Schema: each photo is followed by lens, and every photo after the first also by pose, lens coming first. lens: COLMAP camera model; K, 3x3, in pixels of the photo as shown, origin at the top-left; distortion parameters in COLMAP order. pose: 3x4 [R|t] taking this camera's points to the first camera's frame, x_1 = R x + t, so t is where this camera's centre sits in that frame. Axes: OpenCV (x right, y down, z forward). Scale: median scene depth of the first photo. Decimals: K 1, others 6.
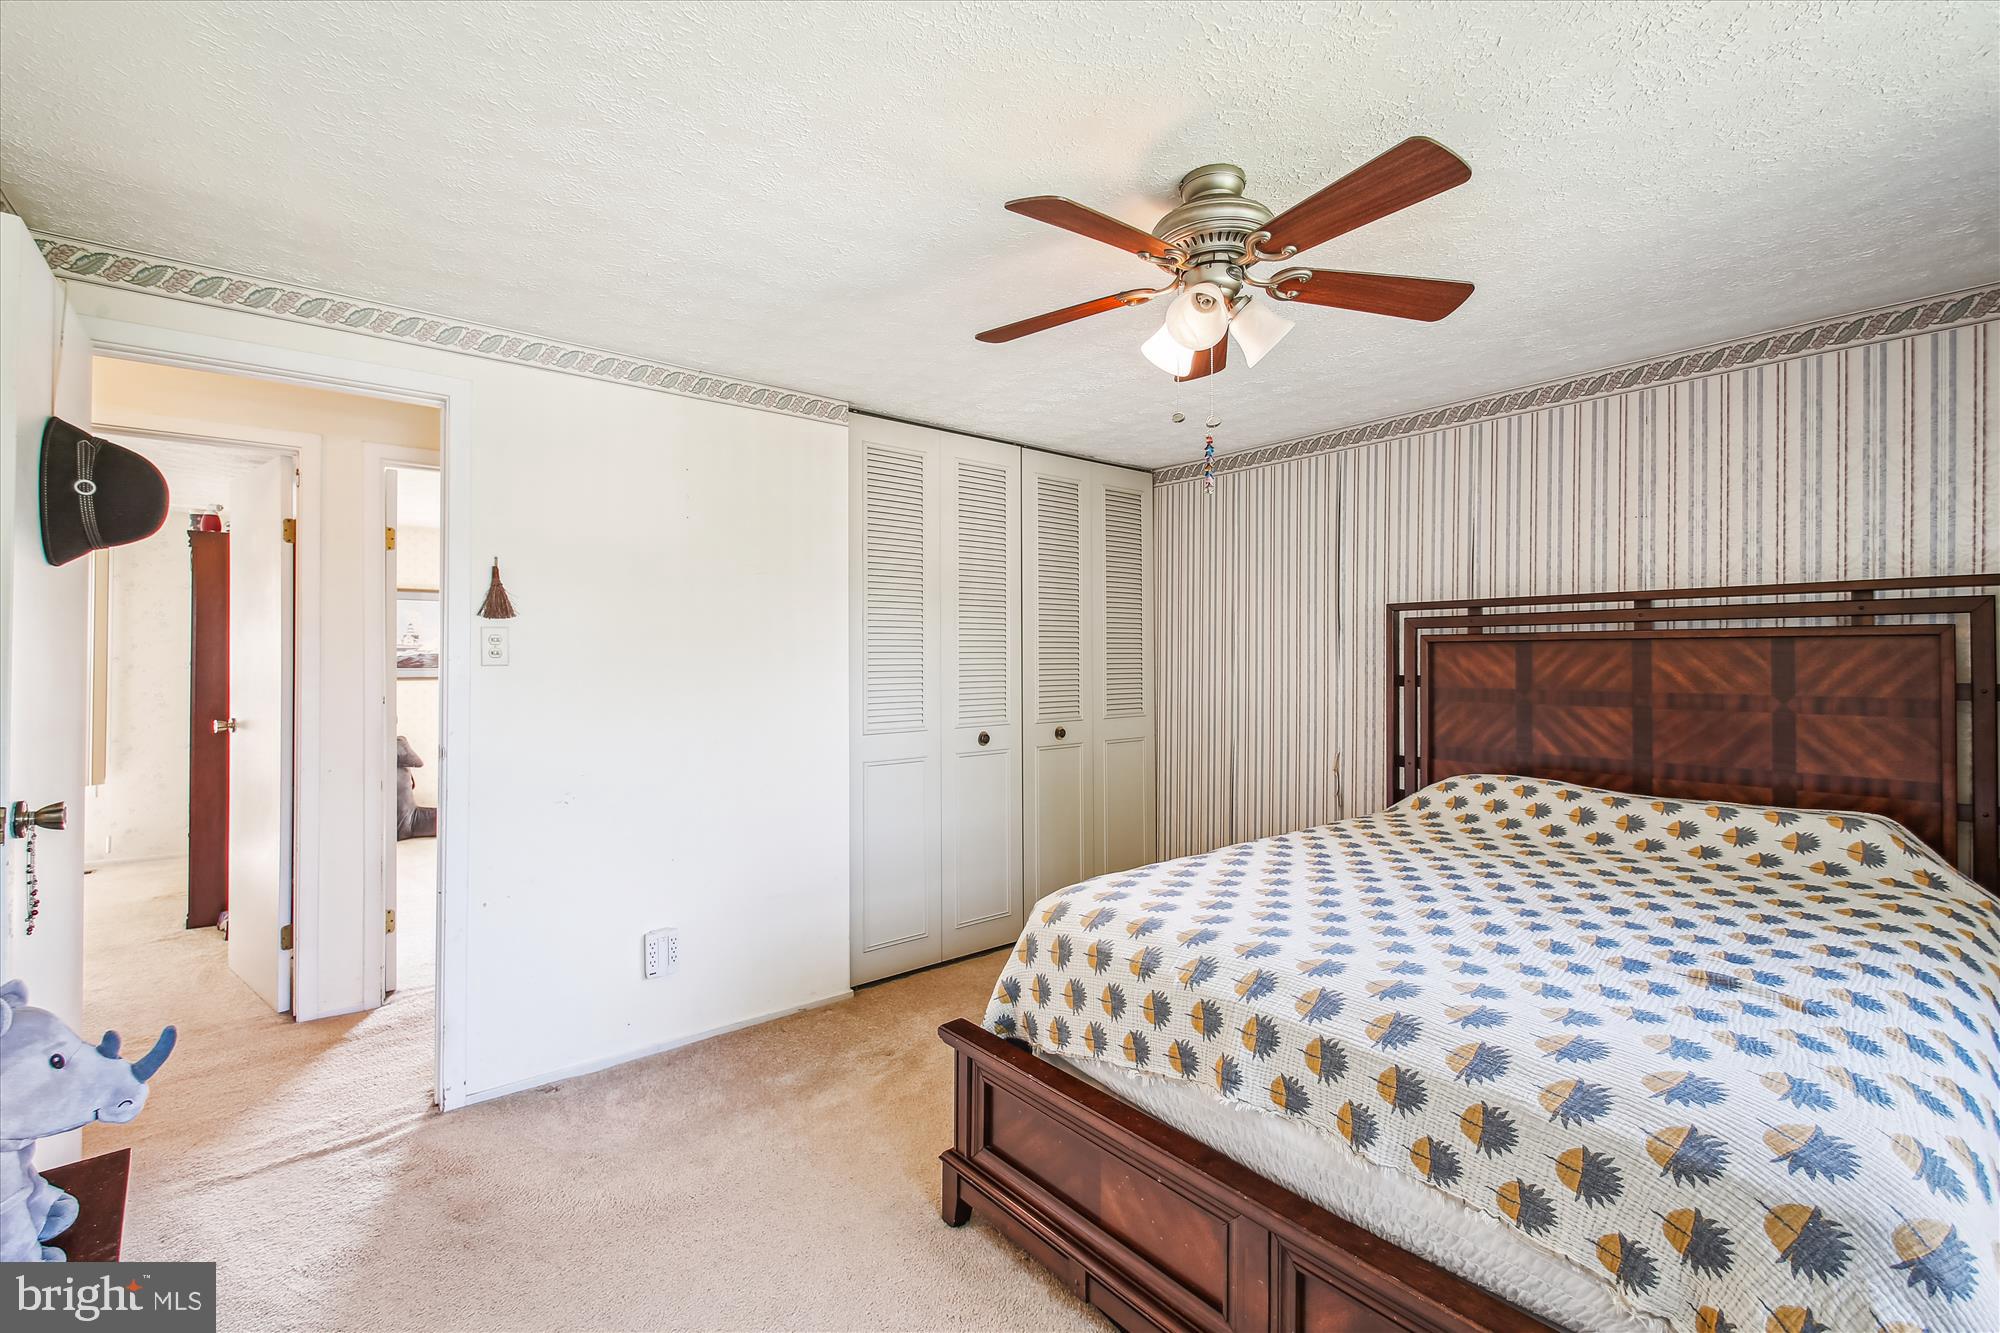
lens RADIAL K [[858.7, 0, 1000.0], [0, 858.7, 666.5], [0, 0, 1]] dist [-0.000086, 0.000014]
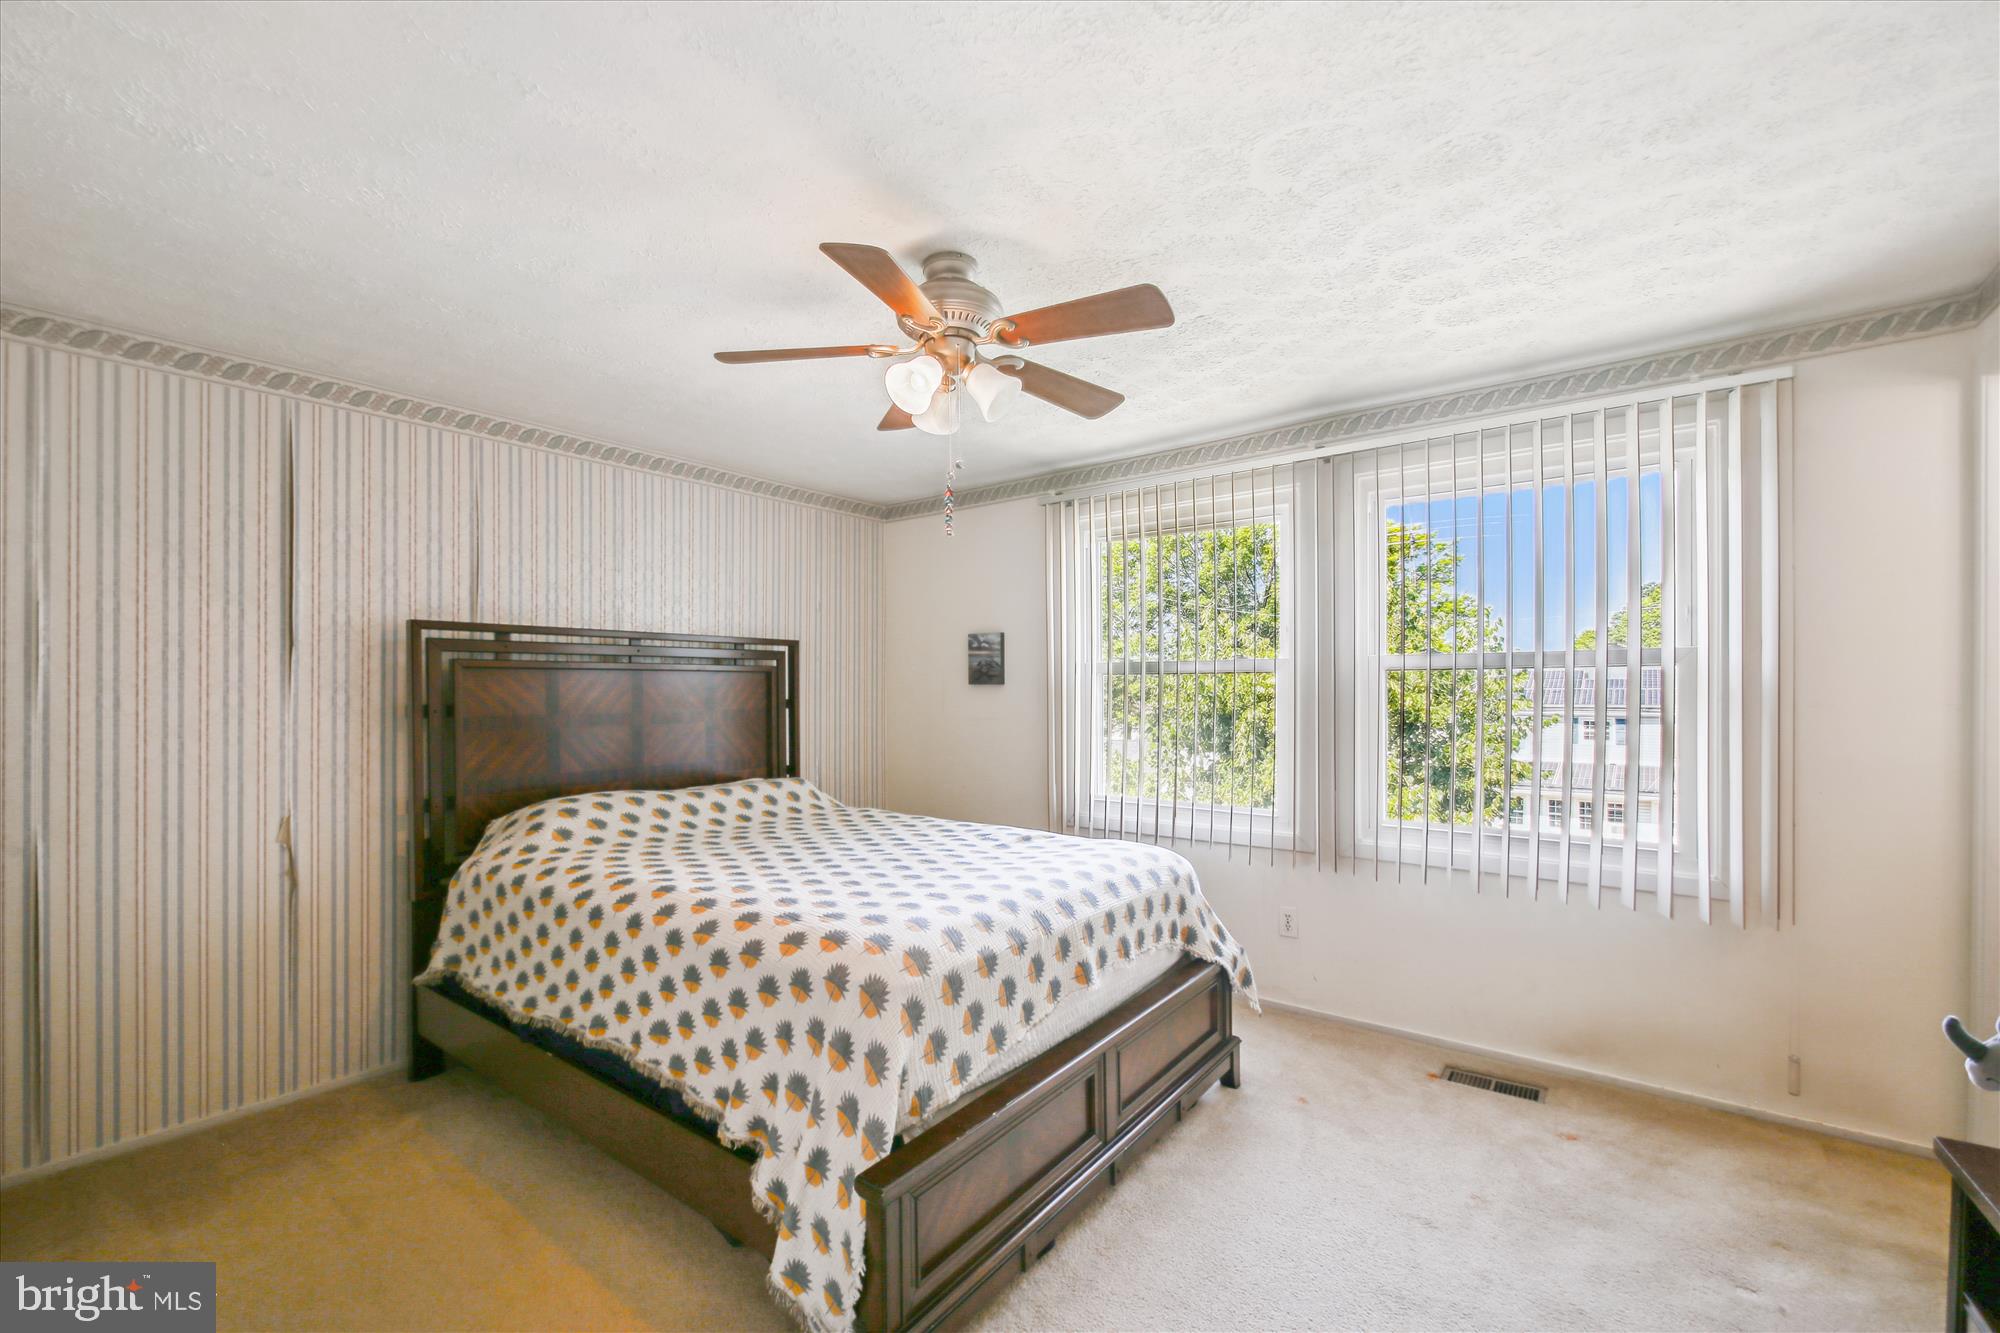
lens RADIAL K [[839.4, 0, 1001.7], [0, 839.4, 690.2], [0, 0, 1]] dist [0.034532, 0.000046]
pose [[-0.235930, -0.006052, 0.971751, -0.514009], [0.010243, 0.999910, 0.008714, -0.006951], [-0.971716, 0.012009, -0.235846, 0.694235]]
